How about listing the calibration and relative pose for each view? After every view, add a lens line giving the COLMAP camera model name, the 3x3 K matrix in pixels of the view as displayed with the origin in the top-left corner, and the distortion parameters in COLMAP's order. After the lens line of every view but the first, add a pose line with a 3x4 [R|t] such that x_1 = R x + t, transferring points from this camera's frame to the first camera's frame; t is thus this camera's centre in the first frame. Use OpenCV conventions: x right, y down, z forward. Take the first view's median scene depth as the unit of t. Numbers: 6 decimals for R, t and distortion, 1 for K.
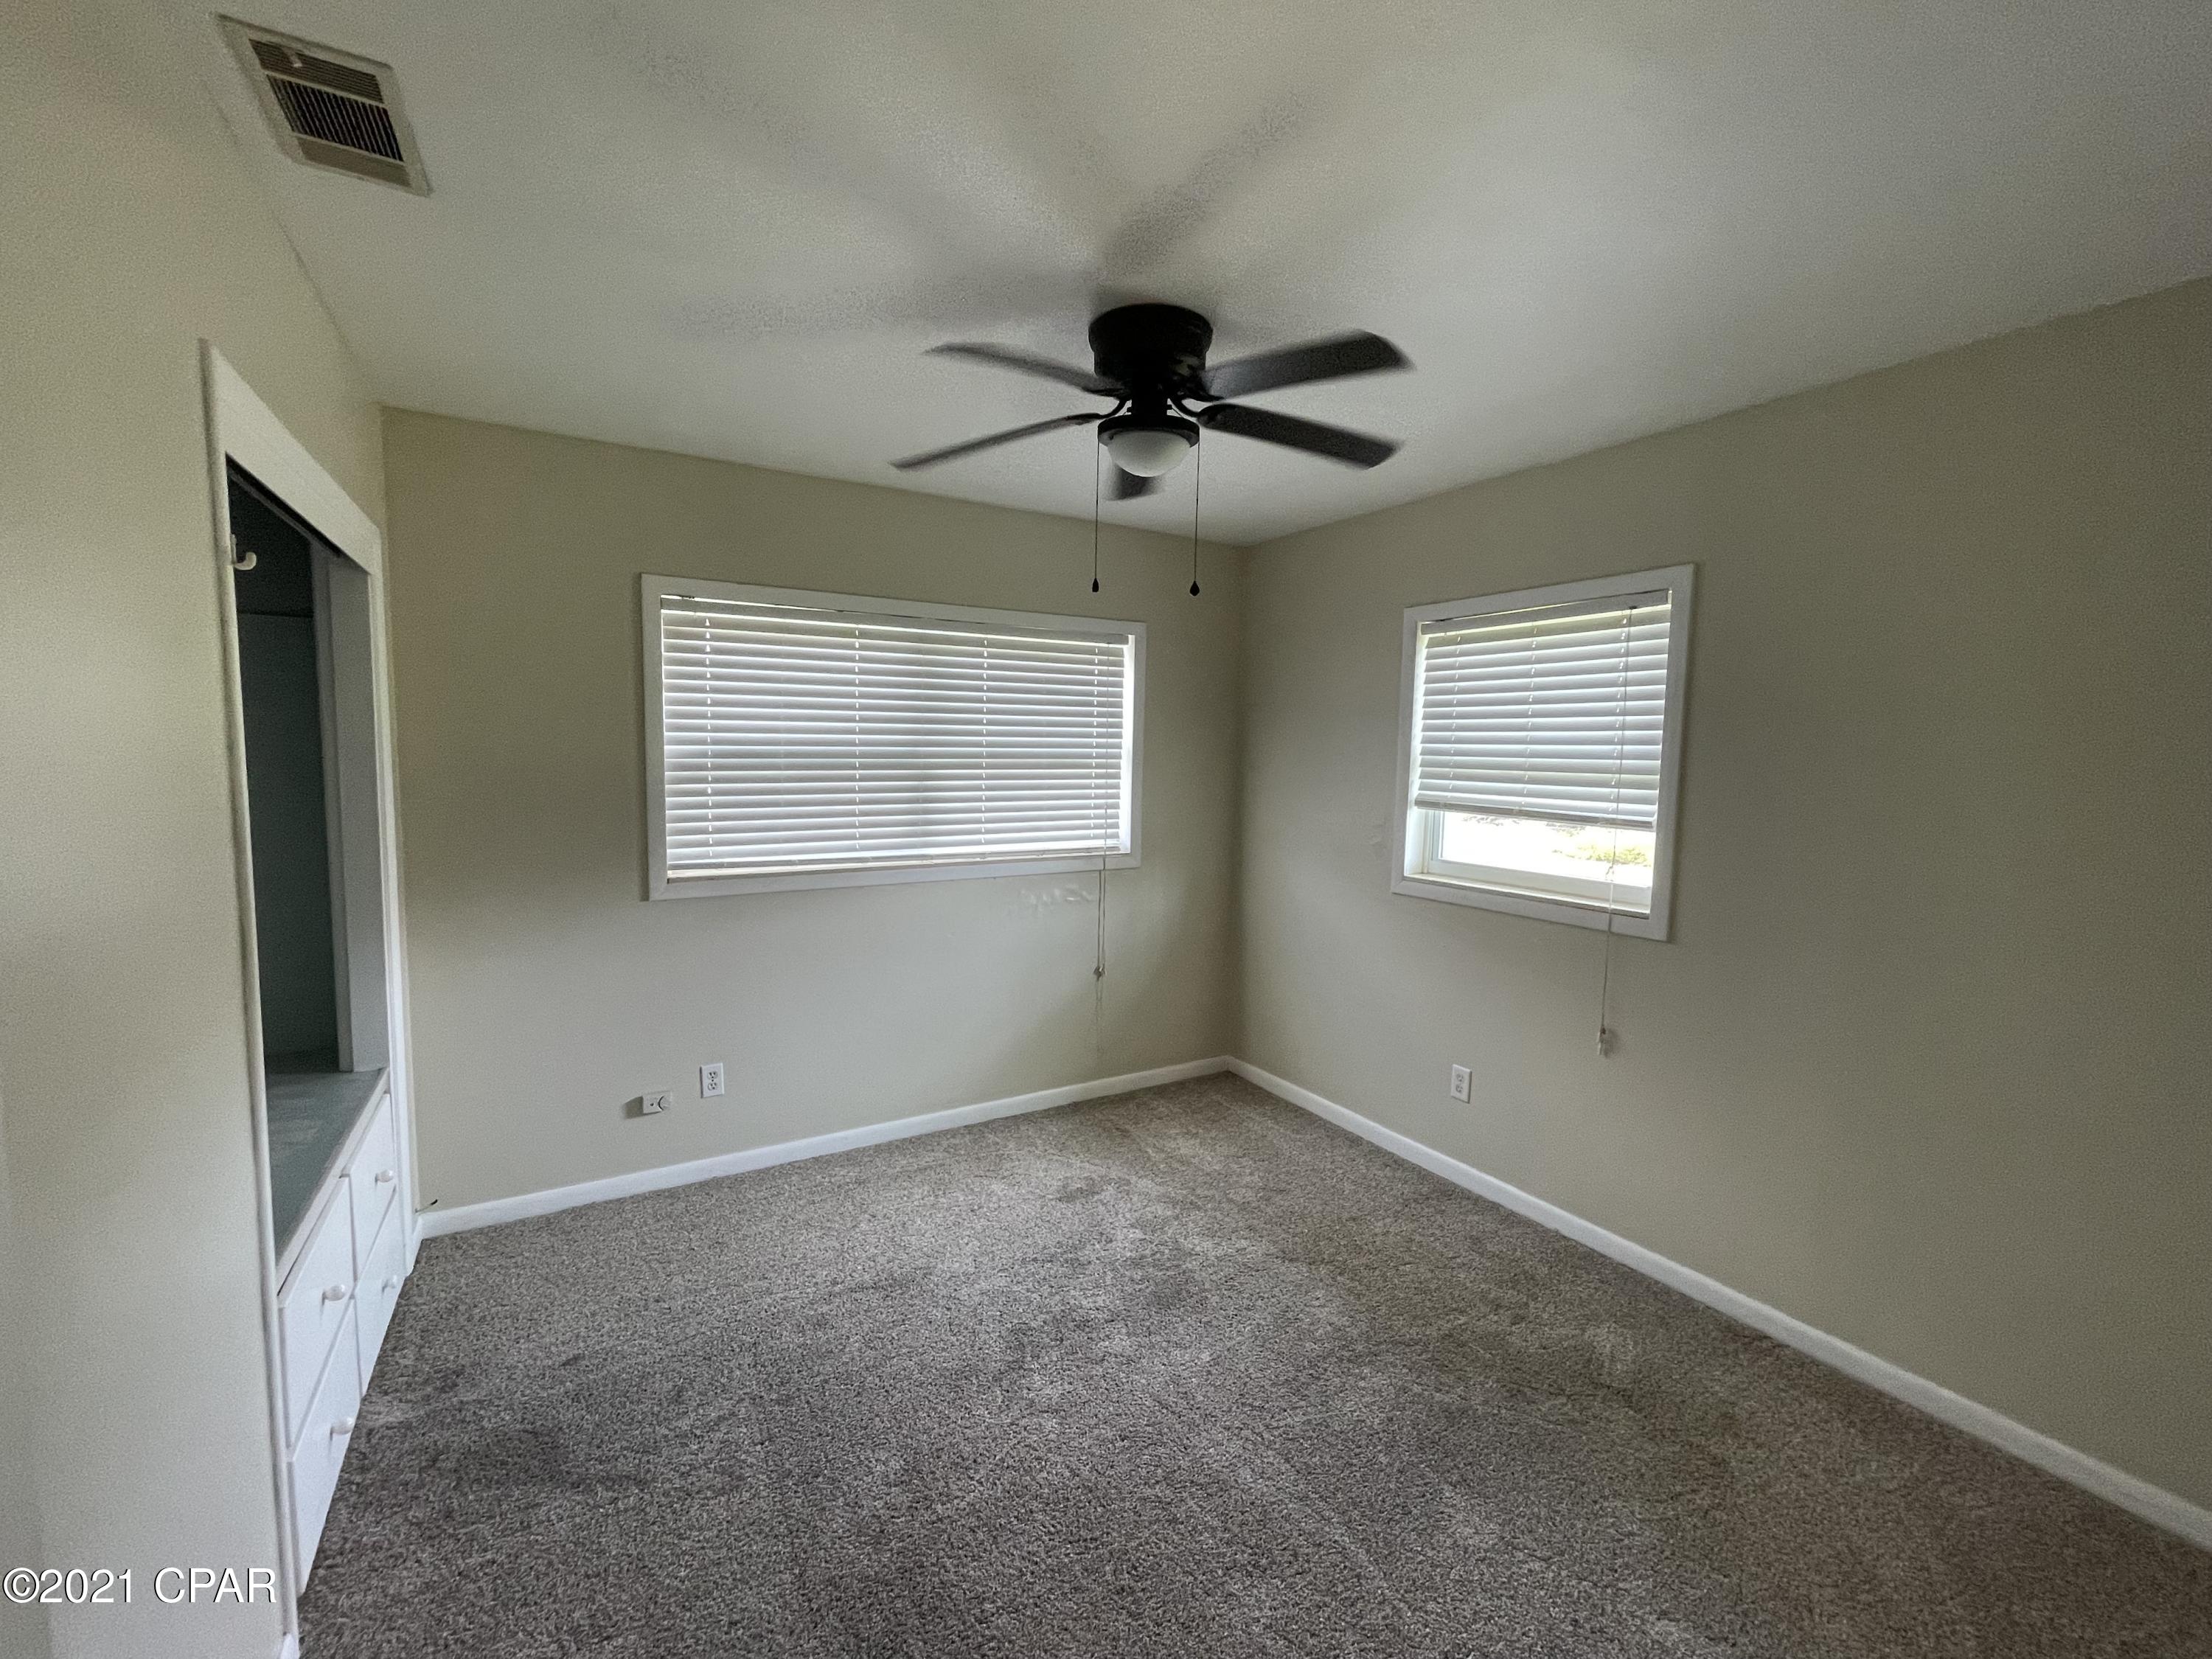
lens RADIAL K [[888.0, 0, 1103.5], [0, 888.0, 820.9], [0, 0, 1]] dist [0.000762, 0.000218]
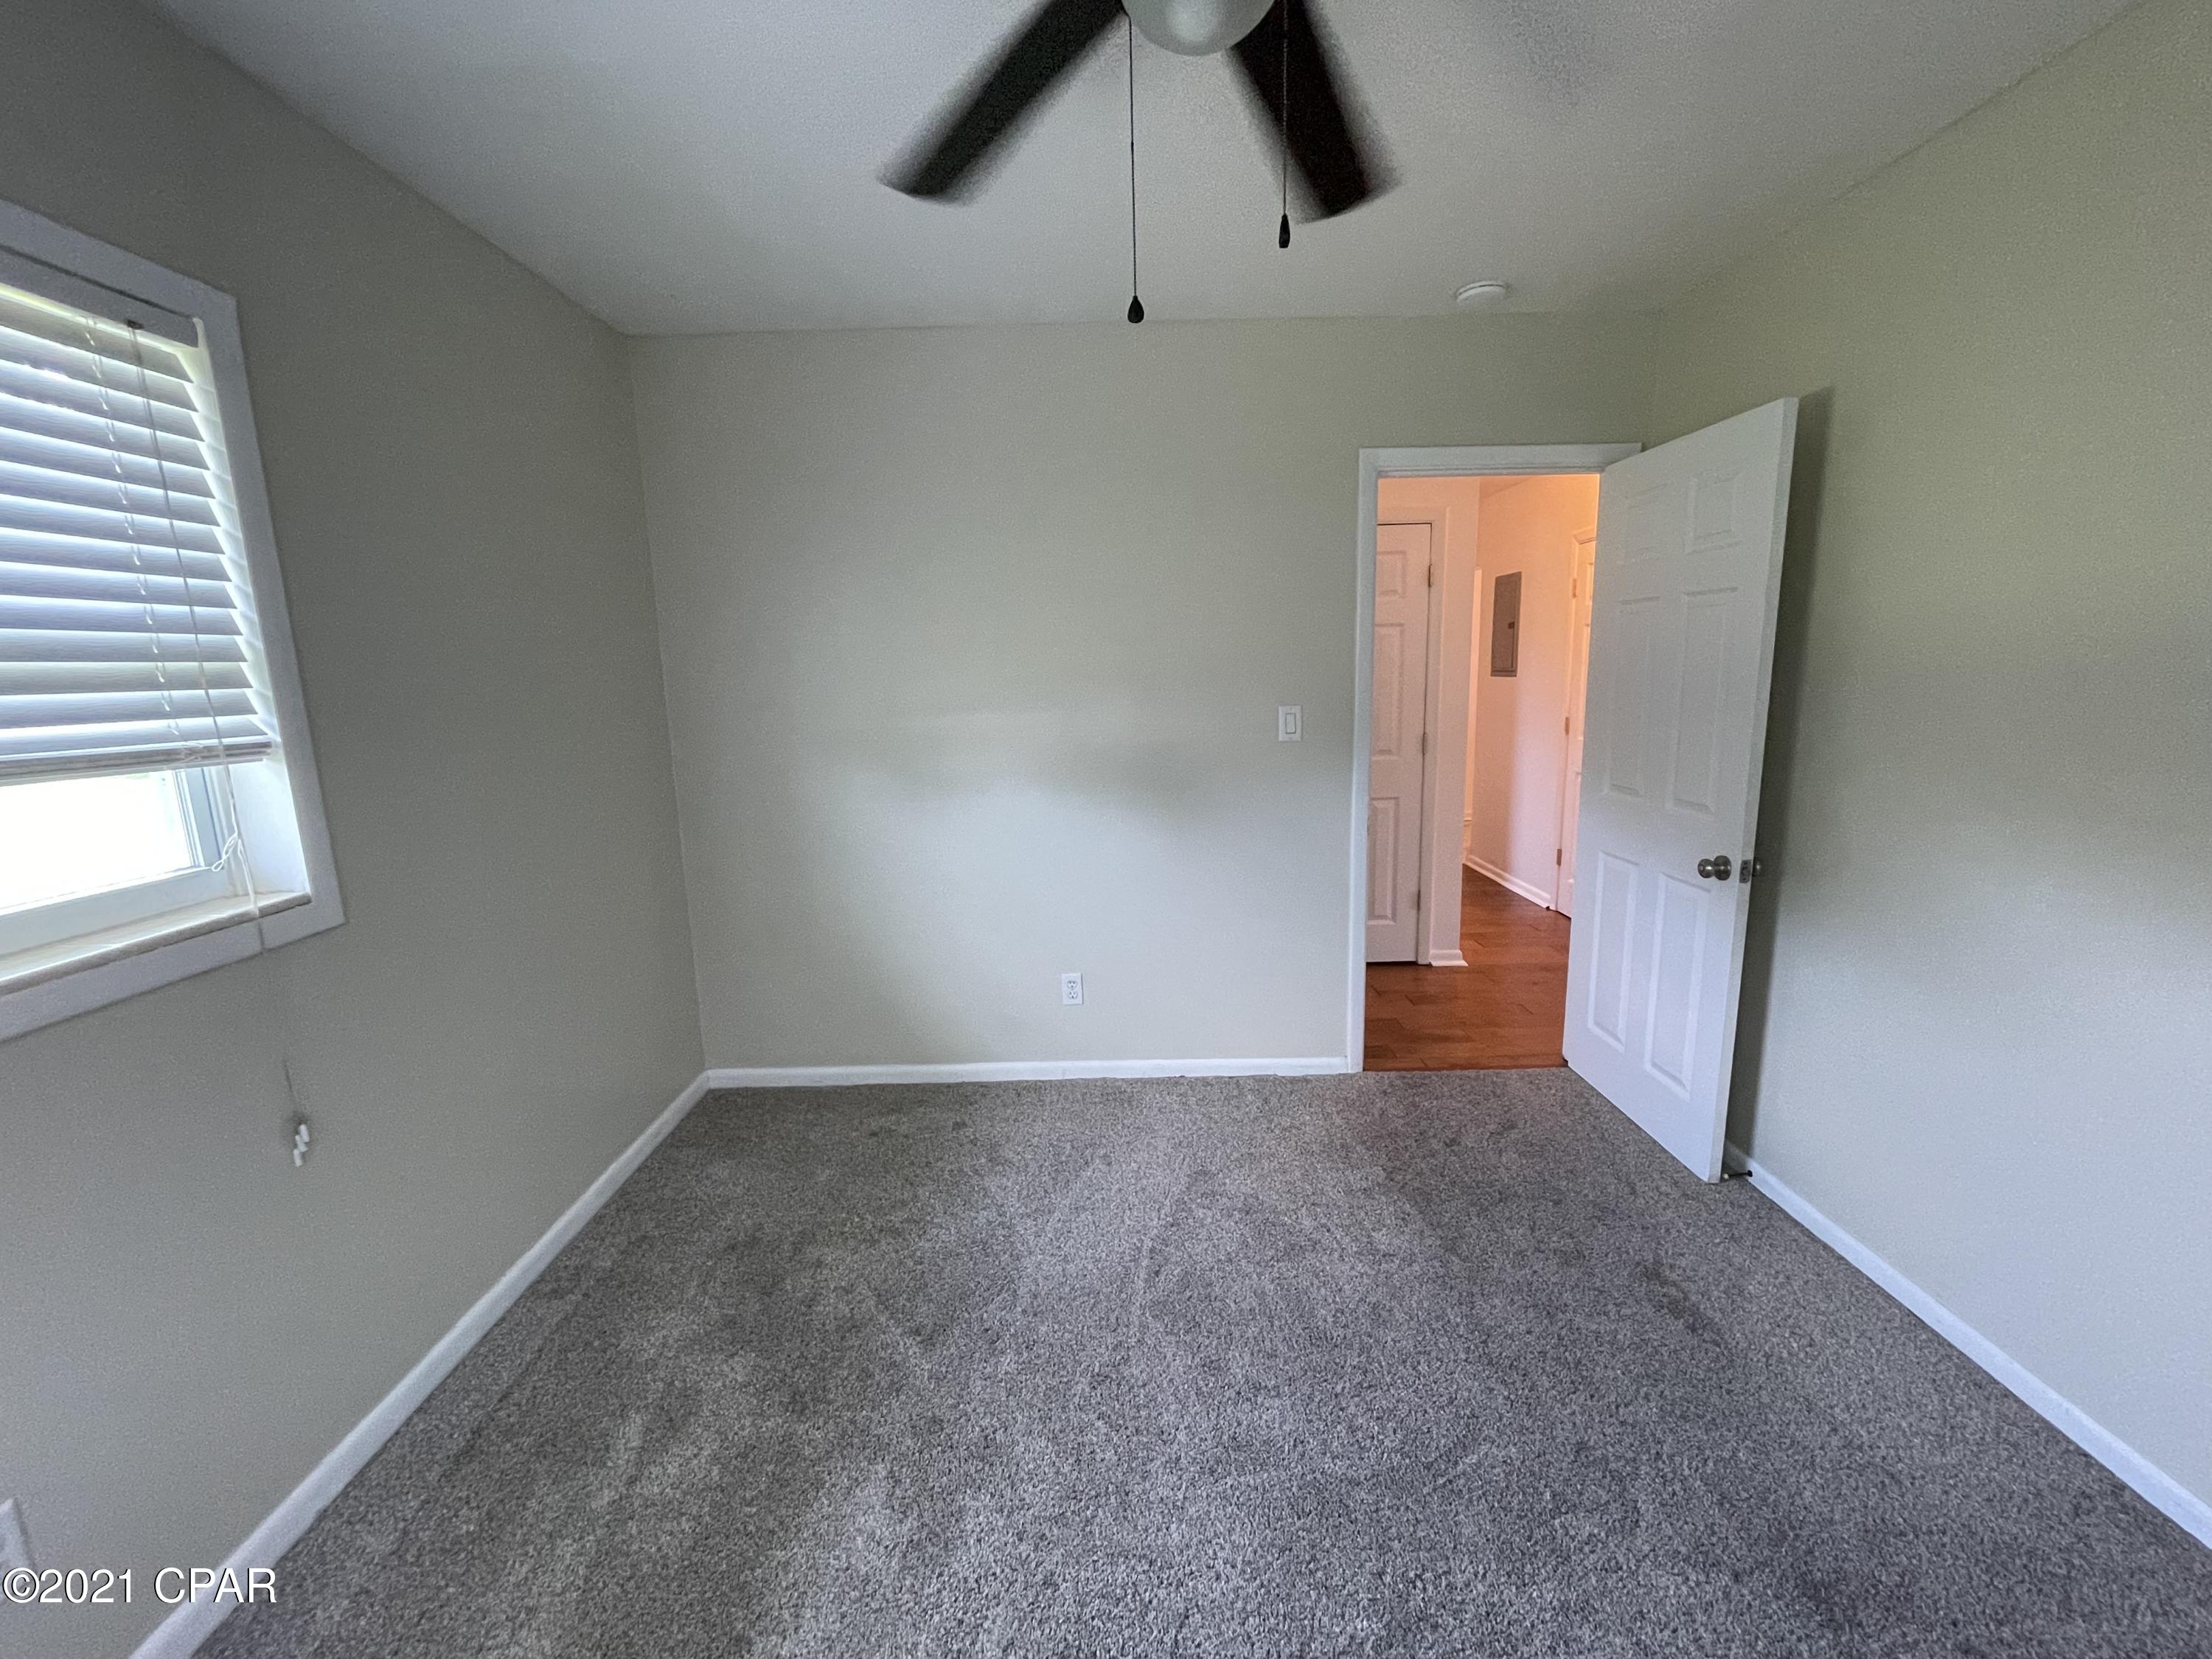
lens RADIAL K [[888.0, 0, 1103.5], [0, 888.0, 820.9], [0, 0, 1]] dist [0.000762, 0.000218]
pose [[-0.860111, -0.084161, 0.503117, -0.050986], [0.053510, 0.965968, 0.253067, -0.022205], [-0.507293, 0.244587, -0.826336, 0.401544]]
